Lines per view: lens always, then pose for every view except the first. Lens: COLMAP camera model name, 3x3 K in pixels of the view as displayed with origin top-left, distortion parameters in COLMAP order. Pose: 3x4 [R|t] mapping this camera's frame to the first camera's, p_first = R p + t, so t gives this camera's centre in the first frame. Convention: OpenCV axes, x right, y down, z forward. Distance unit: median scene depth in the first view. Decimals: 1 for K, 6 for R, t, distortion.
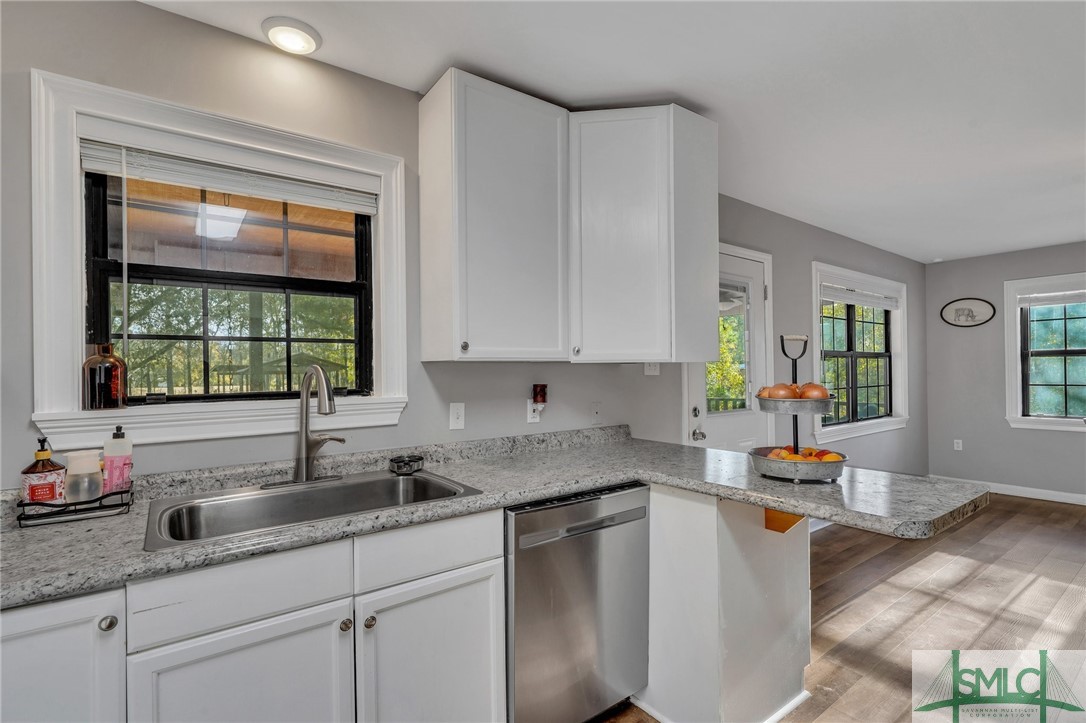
lens RADIAL K [[502.6, 0, 549.6], [0, 502.6, 367.8], [0, 0, 1]] dist [-0.002300, 0.001151]
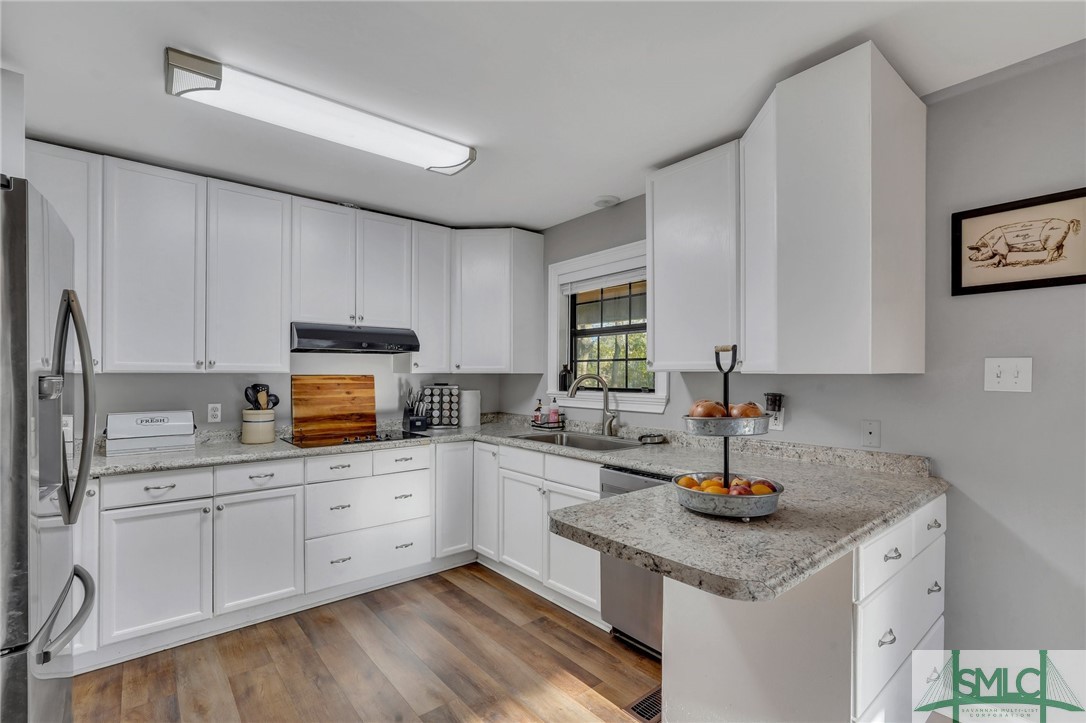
lens RADIAL K [[502.6, 0, 547.8], [0, 502.6, 368.9], [0, 0, 1]] dist [-0.002300, 0.001151]
pose [[0.056843, 0.001111, -0.998383, 1.401311], [0.003126, 0.999994, 0.001291, -0.028145], [0.998378, -0.003195, 0.056839, 0.682744]]
